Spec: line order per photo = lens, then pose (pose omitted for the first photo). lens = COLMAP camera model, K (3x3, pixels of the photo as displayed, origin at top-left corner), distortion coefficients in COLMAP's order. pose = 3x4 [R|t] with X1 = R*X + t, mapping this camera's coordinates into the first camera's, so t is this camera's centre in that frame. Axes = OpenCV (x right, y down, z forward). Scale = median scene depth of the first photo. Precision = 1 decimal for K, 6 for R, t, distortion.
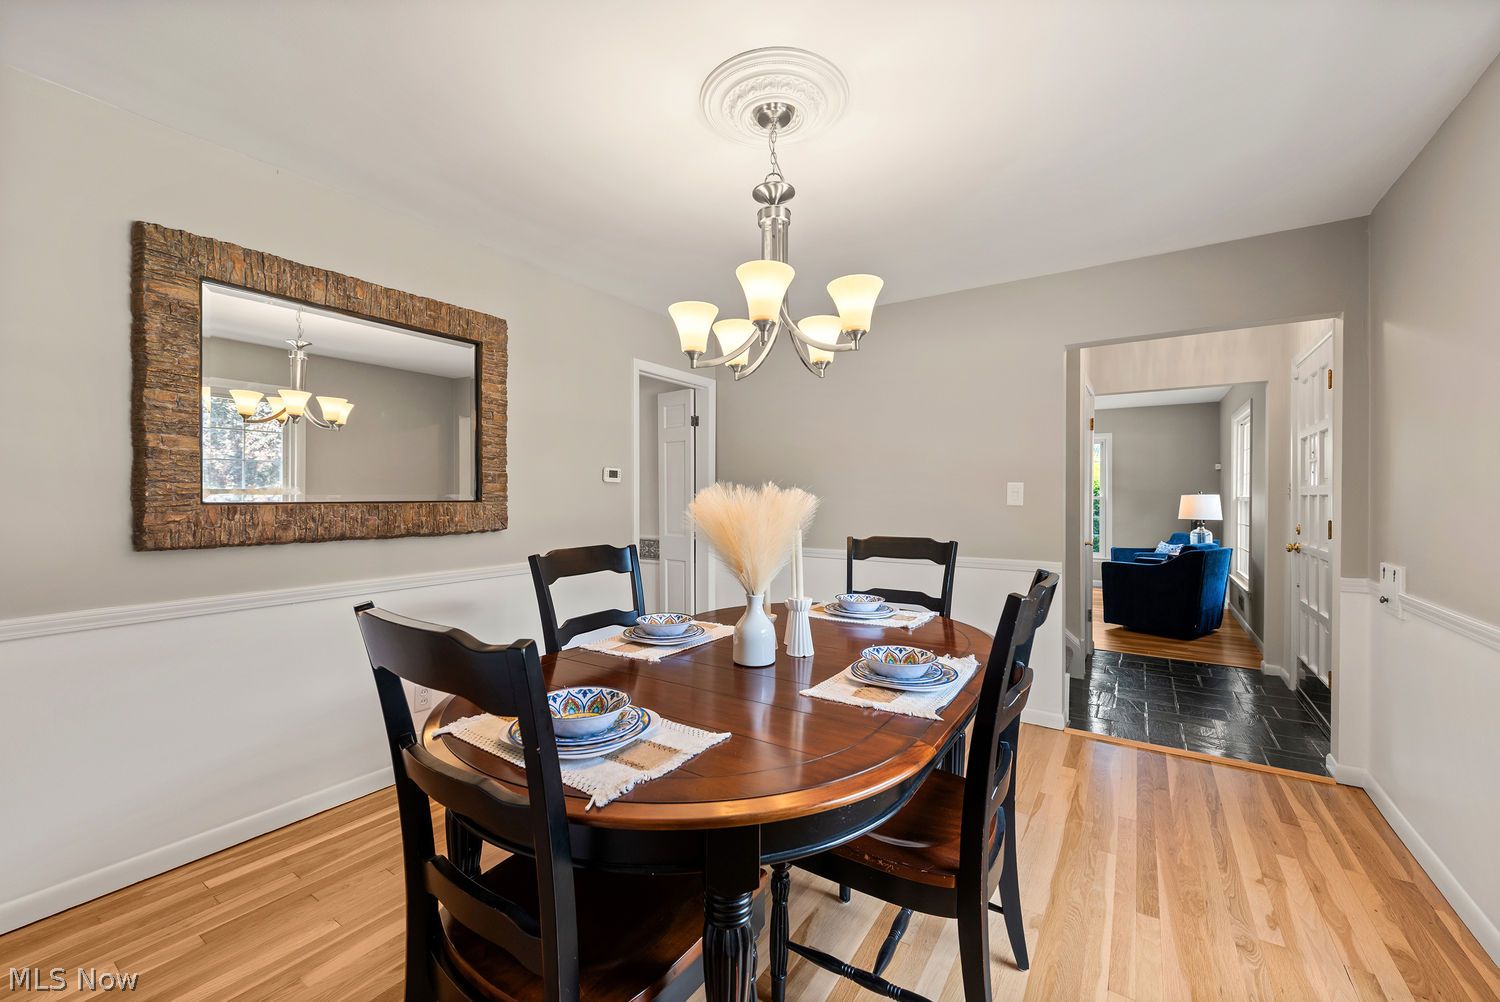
lens RADIAL K [[603.3, 0, 742.6], [0, 603.3, 500.0], [0, 0, 1]] dist [0.000492, -0.000086]
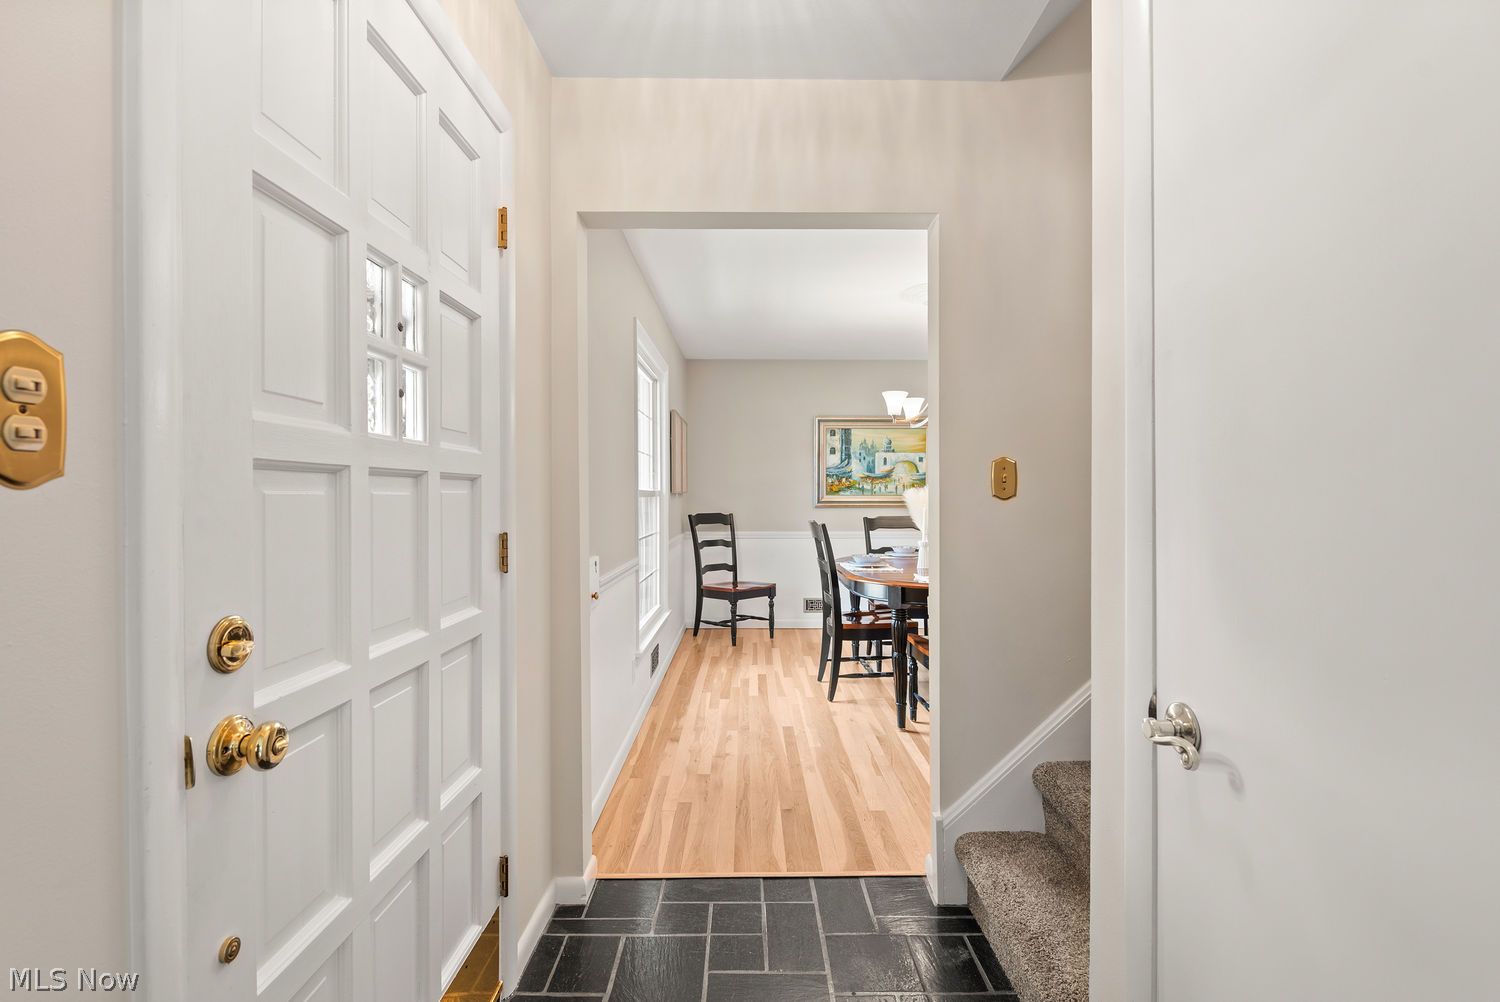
lens RADIAL K [[698.8, 0, 750.0], [0, 698.8, 501.0], [0, 0, 1]] dist [0.000059, -0.000002]
pose [[-0.832618, 0.000764, -0.553847, 1.478042], [-0.007041, 0.999904, 0.011963, 0.003292], [0.553803, 0.013860, -0.832532, 2.052108]]
